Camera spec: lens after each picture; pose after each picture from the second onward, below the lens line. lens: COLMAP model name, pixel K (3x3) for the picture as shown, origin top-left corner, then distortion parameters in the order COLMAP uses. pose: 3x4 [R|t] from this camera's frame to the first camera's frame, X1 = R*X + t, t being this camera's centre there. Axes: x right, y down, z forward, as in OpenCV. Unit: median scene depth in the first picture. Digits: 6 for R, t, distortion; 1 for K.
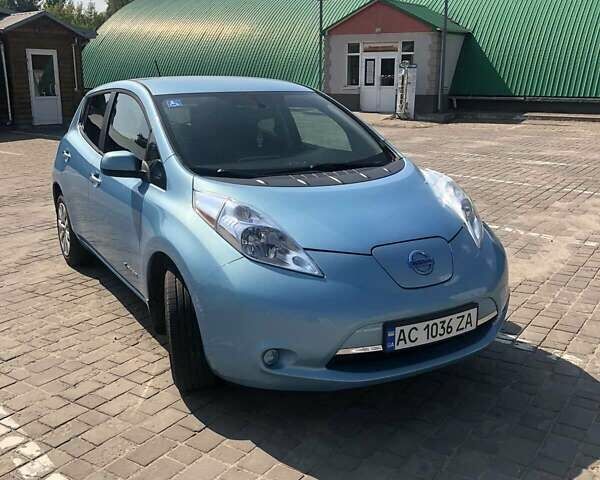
lens RADIAL K [[653.8, 0, 300.8], [0, 653.8, 238.5], [0, 0, 1]] dist [0.001485, 0.000000]
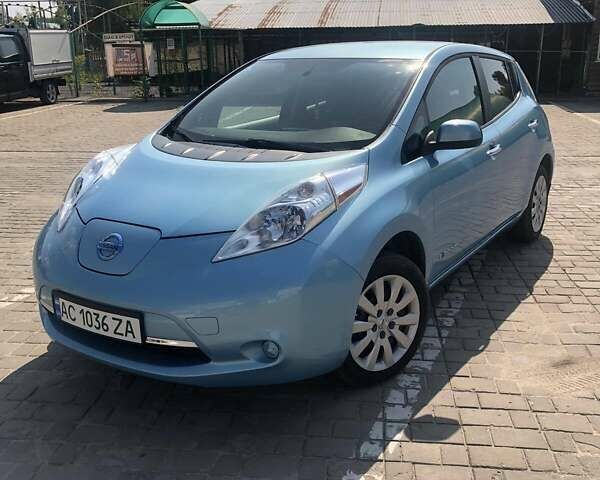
lens RADIAL K [[653.8, 0, 301.8], [0, 653.8, 241.9], [0, 0, 1]] dist [0.001485, 0.000000]
pose [[0.445832, 0.243714, -0.861300, 1.092586], [-0.197494, 0.965290, 0.170910, -0.180150], [0.873058, 0.093905, 0.478490, 0.795853]]
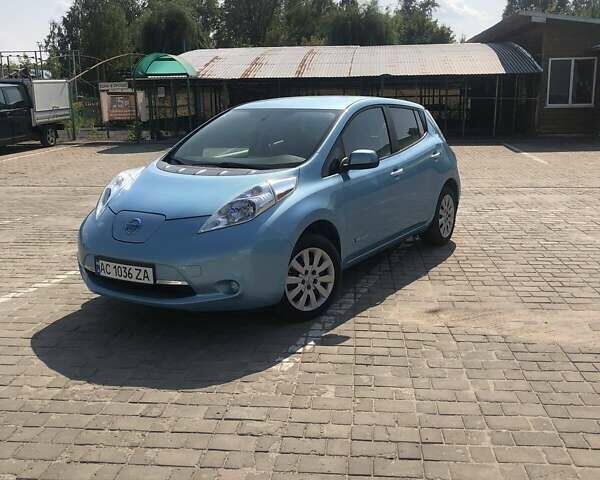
lens RADIAL K [[653.8, 0, 300.2], [0, 653.8, 238.5], [0, 0, 1]] dist [0.001485, 0.000000]
pose [[0.462571, 0.180700, -0.867972, 1.632523], [-0.194959, 0.975778, 0.099243, -0.155170], [0.864881, 0.123312, 0.486596, 0.614808]]
